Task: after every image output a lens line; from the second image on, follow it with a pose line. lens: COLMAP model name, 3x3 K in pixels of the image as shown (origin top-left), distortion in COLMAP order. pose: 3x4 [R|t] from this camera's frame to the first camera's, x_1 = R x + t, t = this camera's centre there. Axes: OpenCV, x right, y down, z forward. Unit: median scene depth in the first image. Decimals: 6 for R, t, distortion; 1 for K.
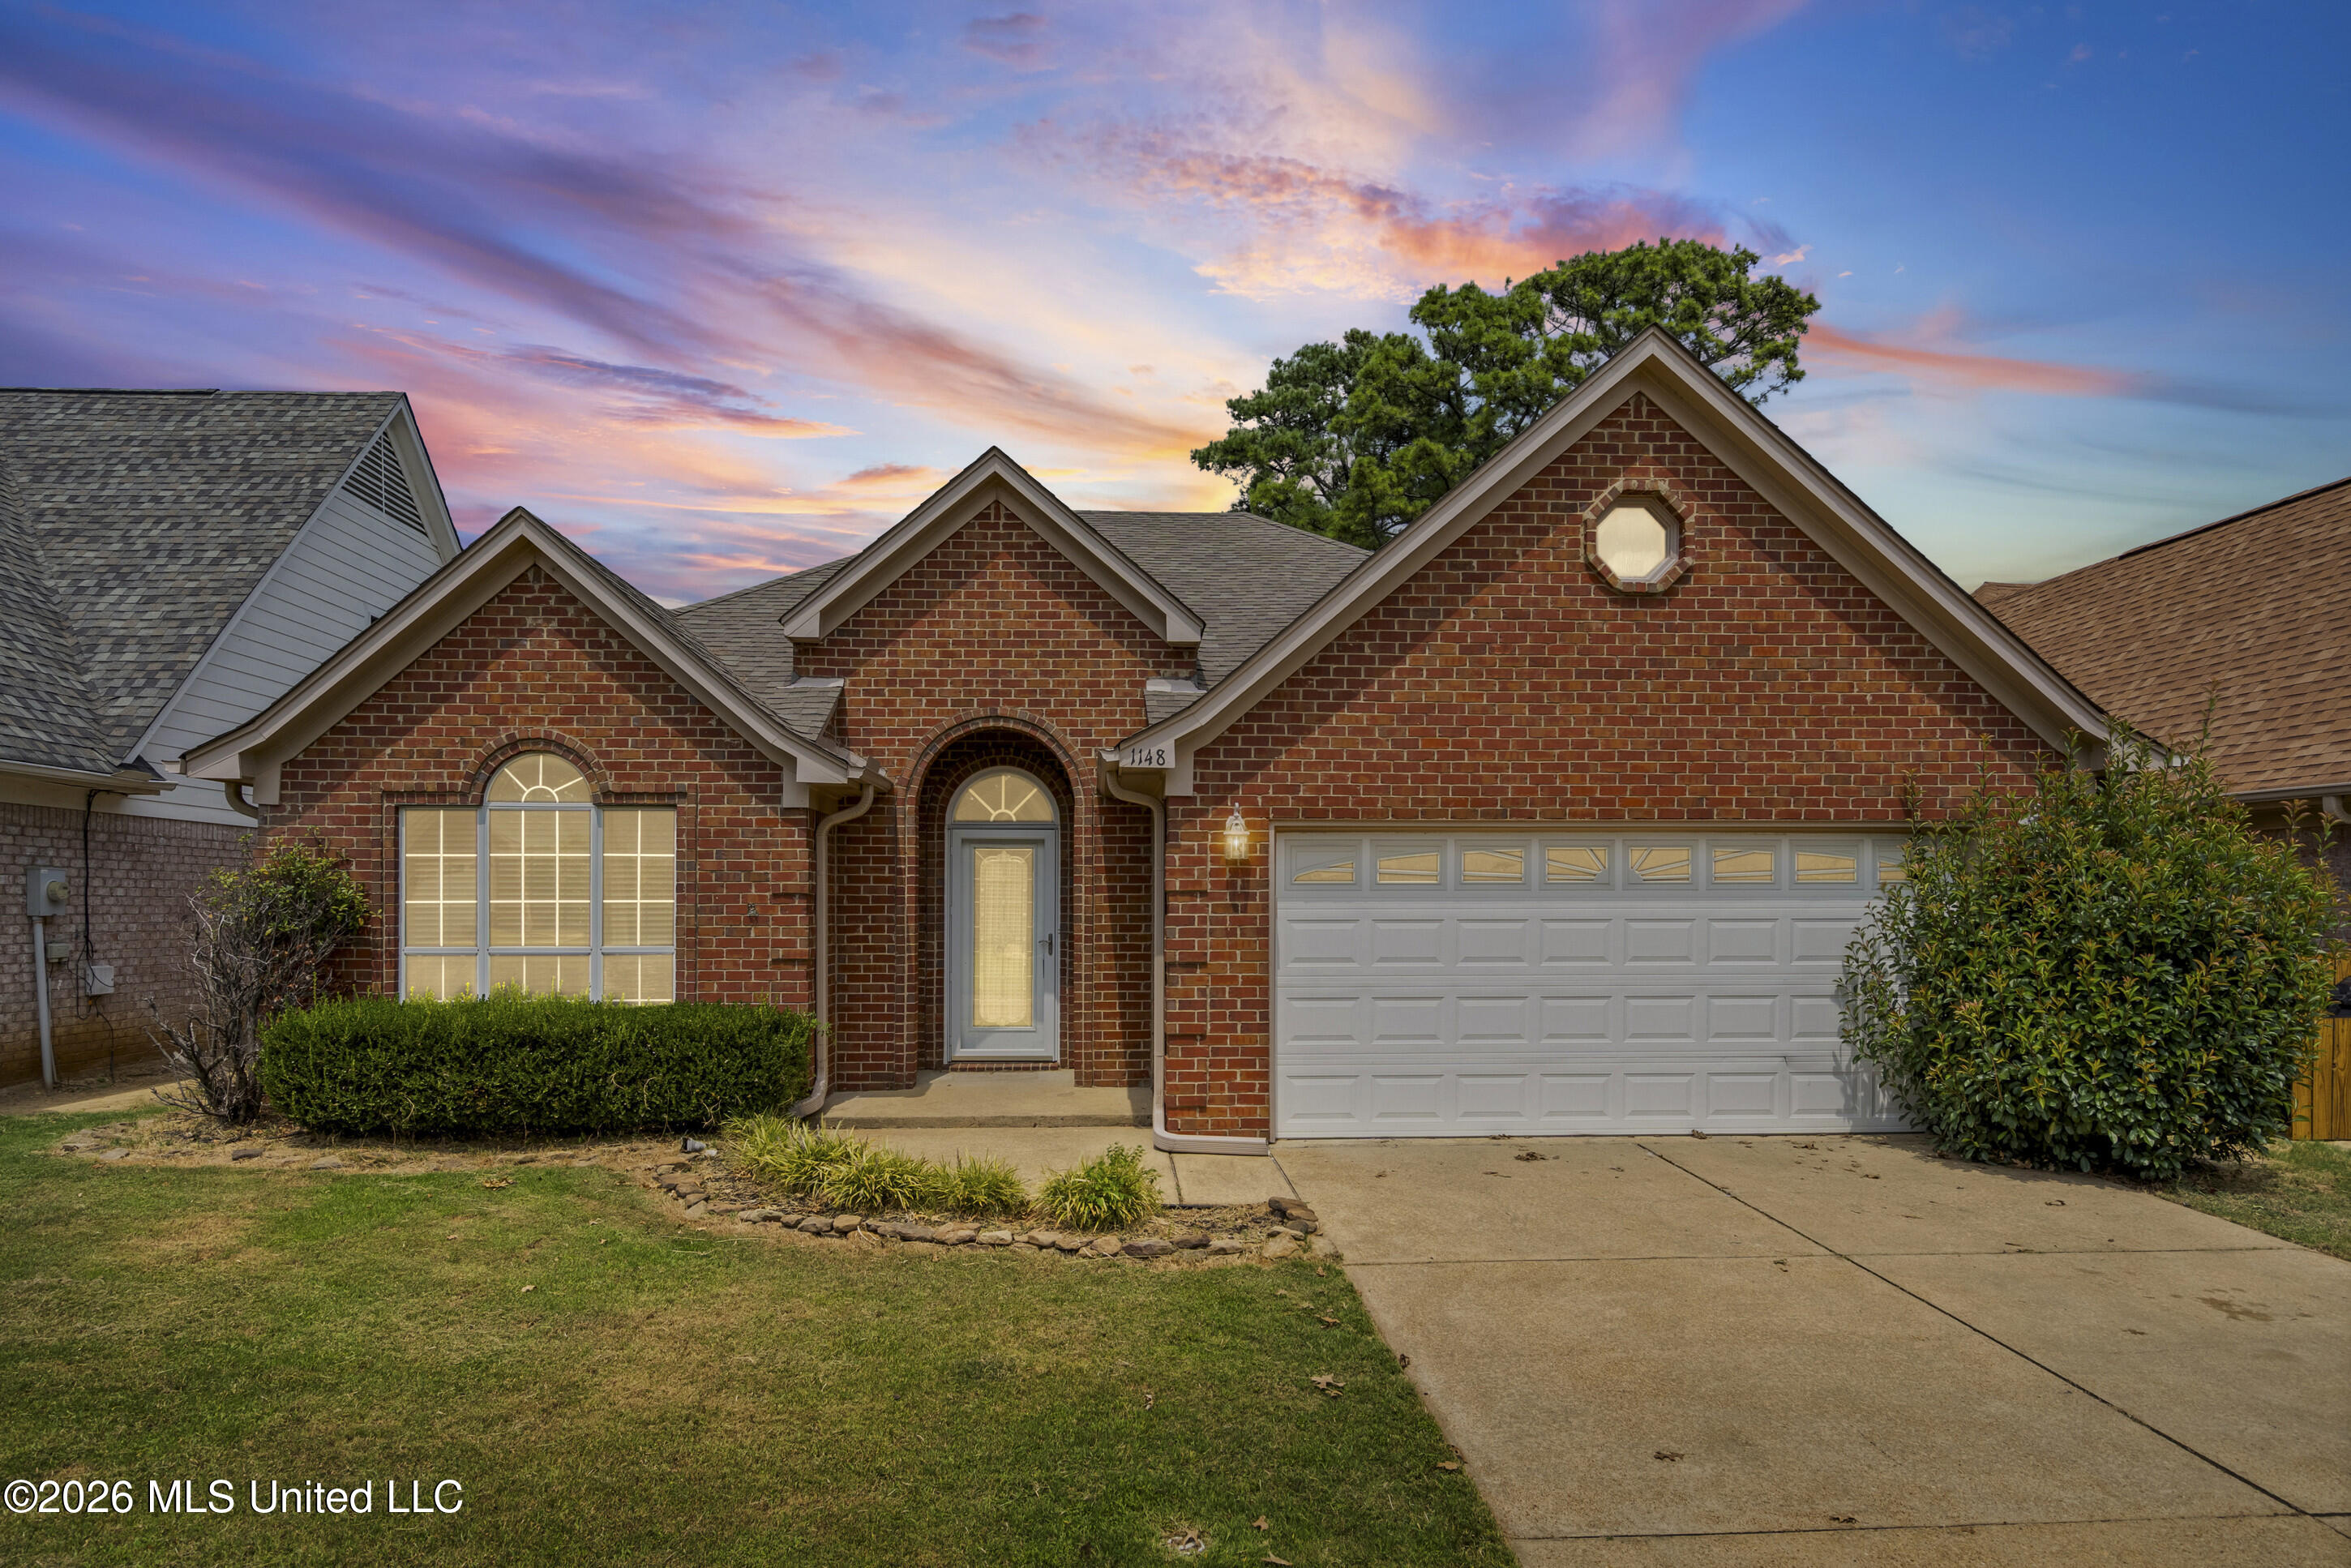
lens RADIAL K [[1368.9, 0, 1175.0], [0, 1368.9, 803.0], [0, 0, 1]] dist [0.000043, 0.006568]
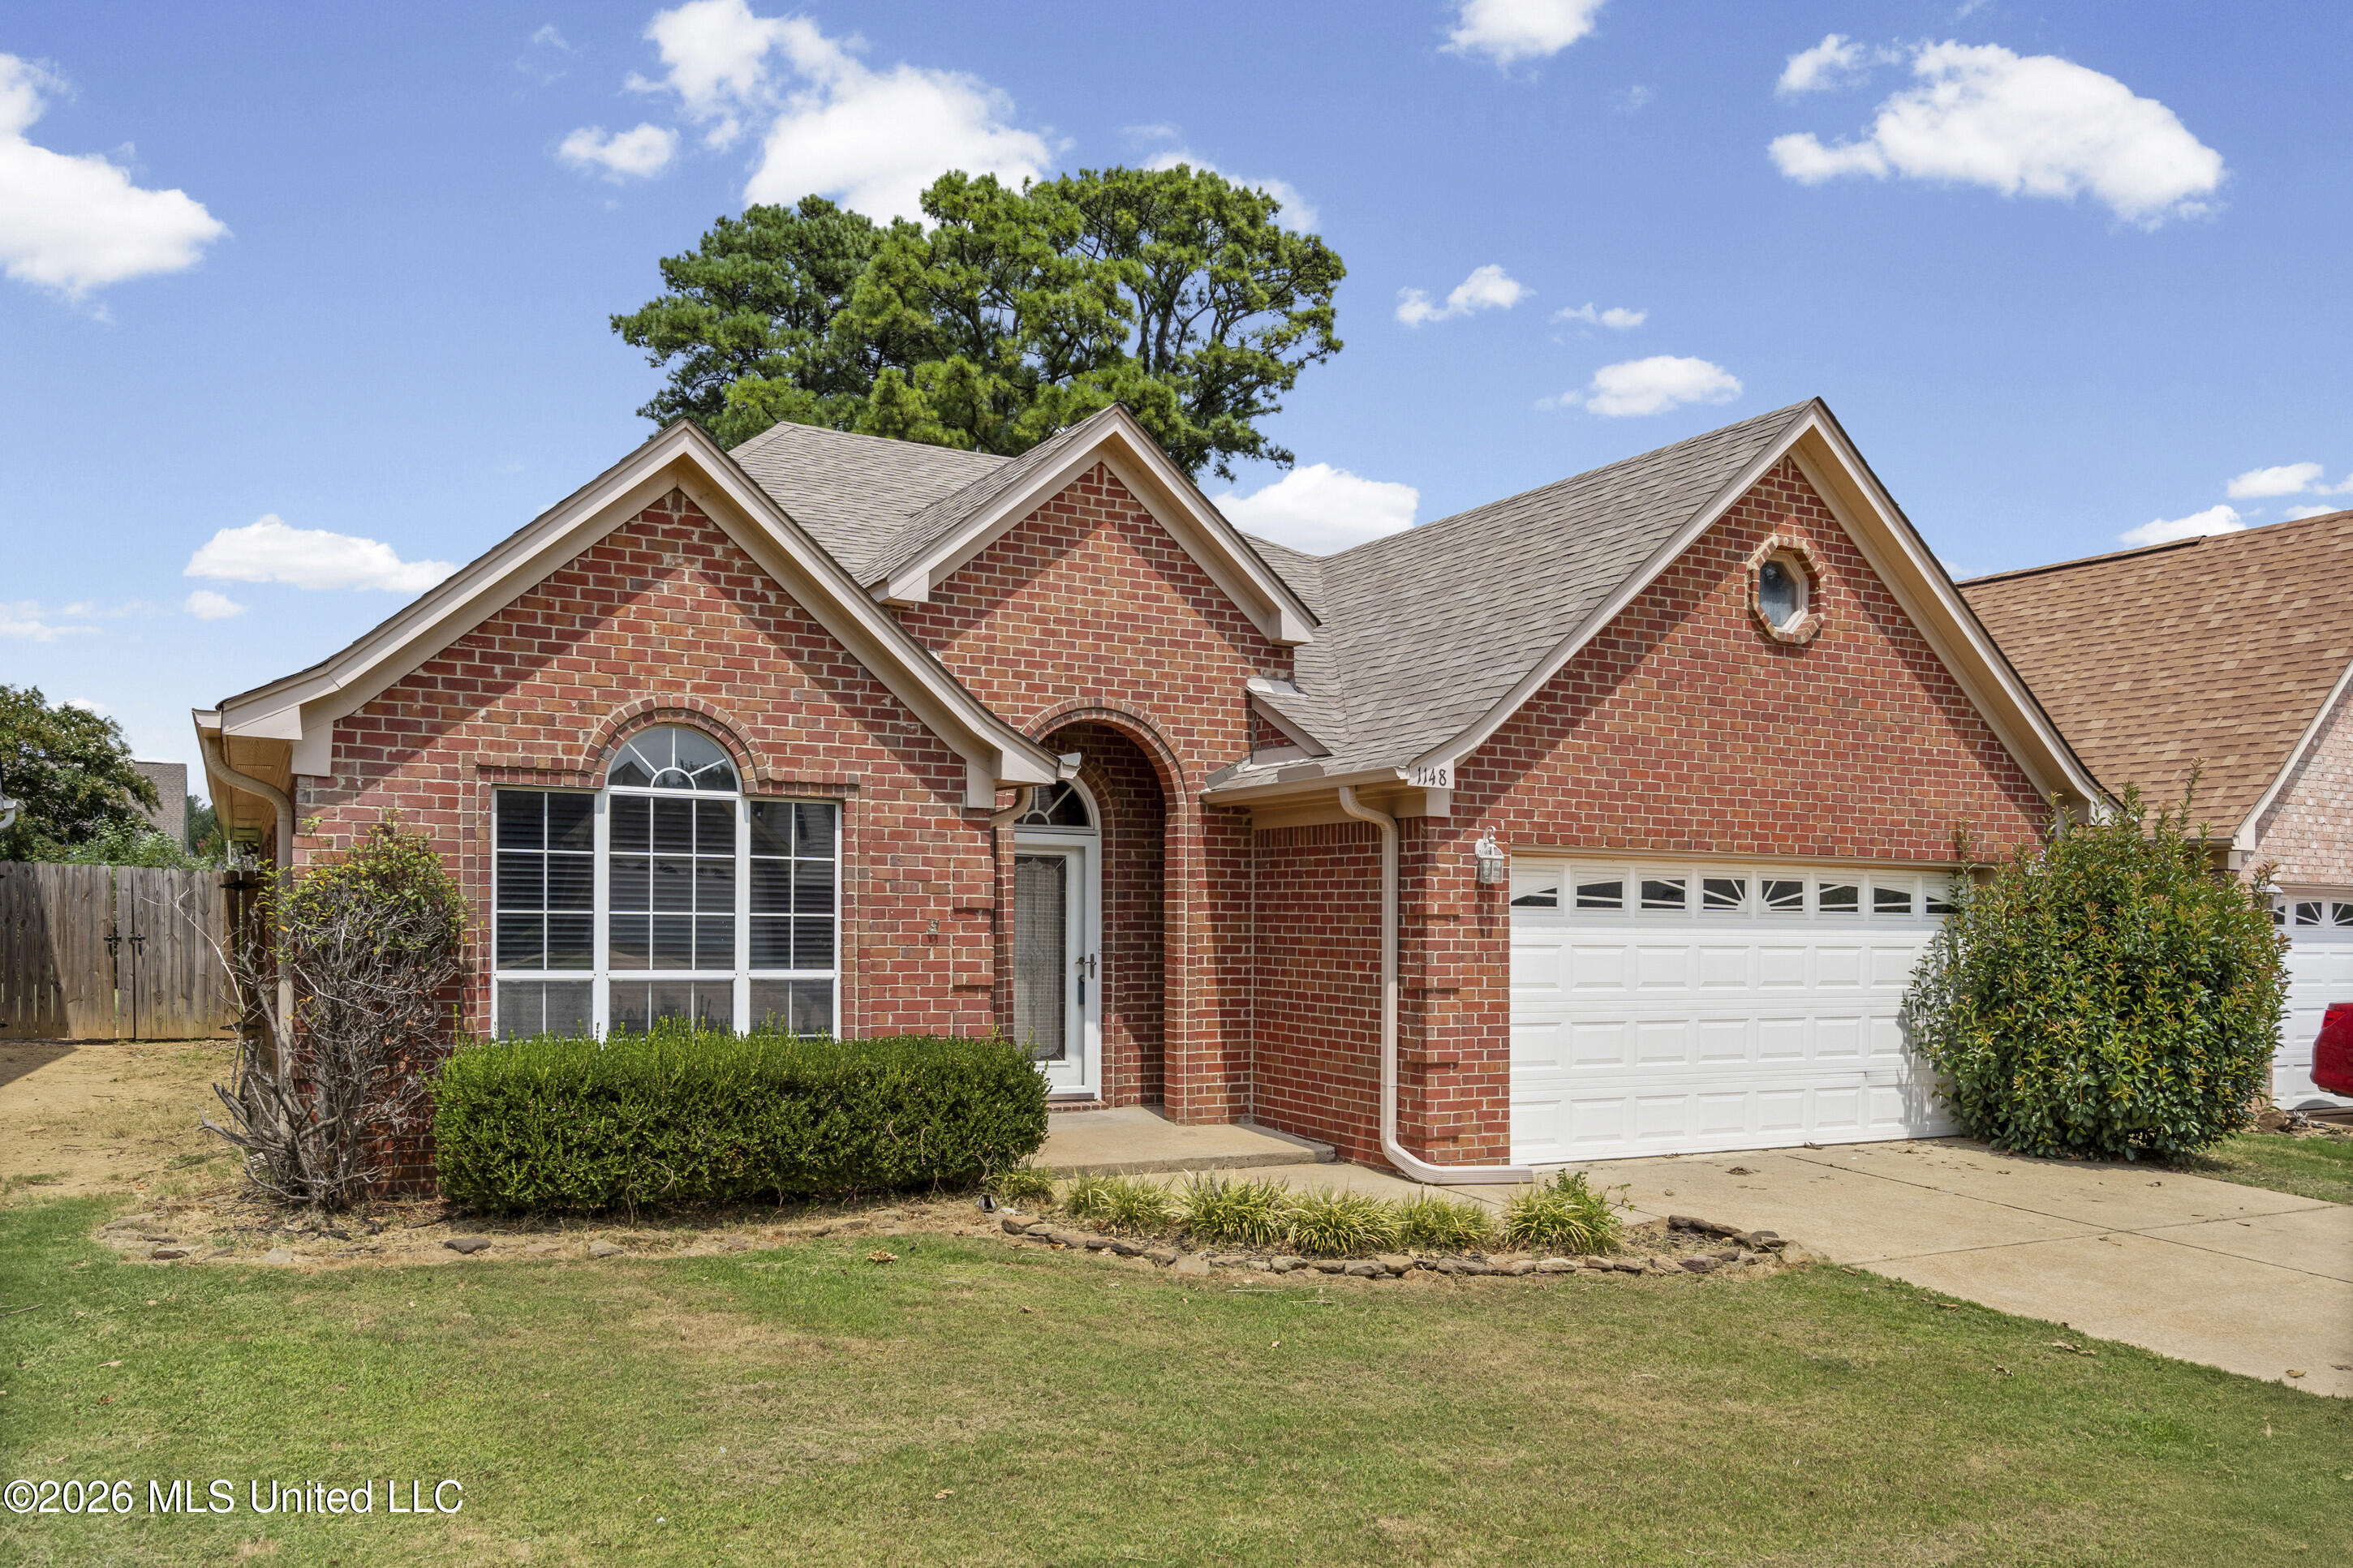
lens RADIAL K [[1688.9, 0, 1177.1], [0, 1688.9, 770.5], [0, 0, 1]] dist [0.004449, -0.004418]
pose [[0.911383, 0.049704, 0.408546, -0.605962], [-0.047176, 0.998754, -0.016267, -0.008846], [-0.408846, -0.004448, 0.912593, -0.013615]]
